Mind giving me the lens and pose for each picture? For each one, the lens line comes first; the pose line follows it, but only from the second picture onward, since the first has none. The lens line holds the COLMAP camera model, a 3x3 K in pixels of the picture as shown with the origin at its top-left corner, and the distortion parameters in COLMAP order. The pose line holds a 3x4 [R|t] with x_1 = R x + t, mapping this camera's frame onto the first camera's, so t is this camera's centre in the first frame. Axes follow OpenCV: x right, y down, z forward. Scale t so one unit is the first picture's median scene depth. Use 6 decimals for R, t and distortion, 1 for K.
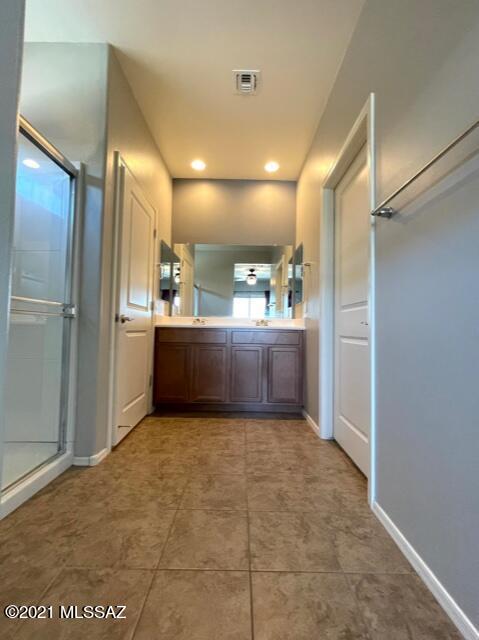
lens RADIAL K [[273.7, 0, 239.4], [0, 273.7, 320.5], [0, 0, 1]] dist [0.000605, -0.000003]
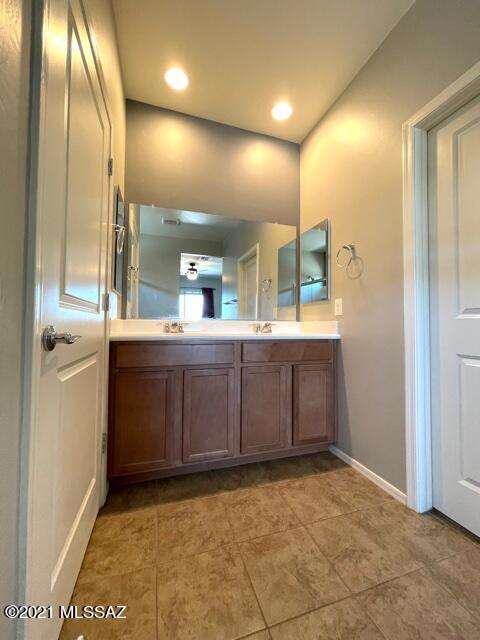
lens RADIAL K [[257.8, 0, 240.8], [0, 257.8, 320.2], [0, 0, 1]] dist [-0.003752, 0.000919]
pose [[0.950379, -0.005003, 0.311053, -0.219527], [0.001589, 0.999936, 0.011227, -0.023182], [-0.311089, -0.010175, 0.950326, 0.432081]]
